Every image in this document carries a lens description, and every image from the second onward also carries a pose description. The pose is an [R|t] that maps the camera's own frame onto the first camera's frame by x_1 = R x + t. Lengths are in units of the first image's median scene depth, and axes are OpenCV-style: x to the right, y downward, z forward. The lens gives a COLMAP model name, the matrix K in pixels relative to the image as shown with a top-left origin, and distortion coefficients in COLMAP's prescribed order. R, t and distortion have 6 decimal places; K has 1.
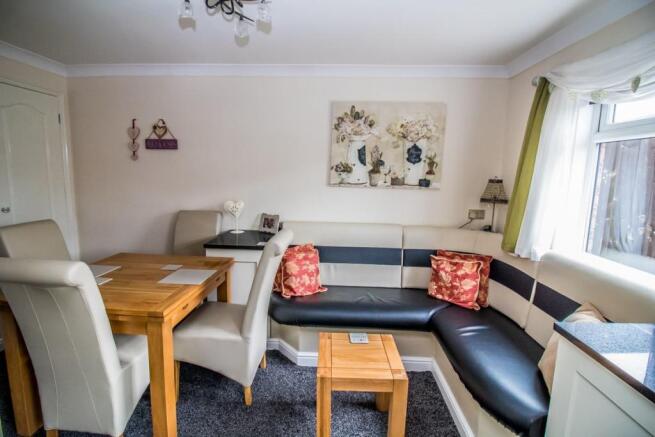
lens RADIAL K [[302.3, 0, 326.7], [0, 302.3, 207.7], [0, 0, 1]] dist [-0.004589, -0.000916]
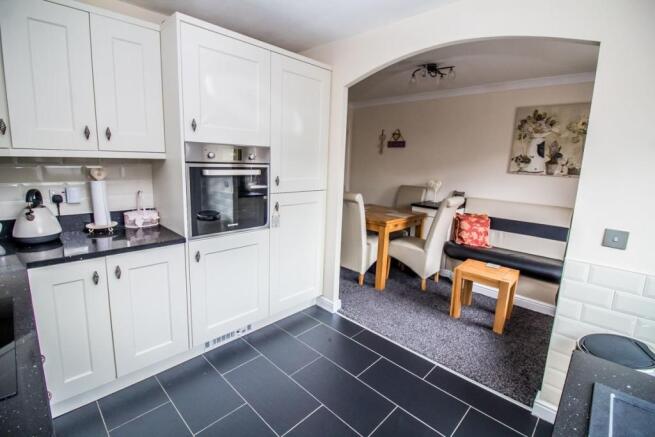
lens RADIAL K [[302.3, 0, 326.7], [0, 302.3, 207.7], [0, 0, 1]] dist [-0.004589, -0.000916]
pose [[0.747746, 0.110189, -0.654778, 0.298937], [-0.100826, 0.993541, 0.052056, 0.089288], [0.656285, 0.027094, 0.754027, -0.504086]]
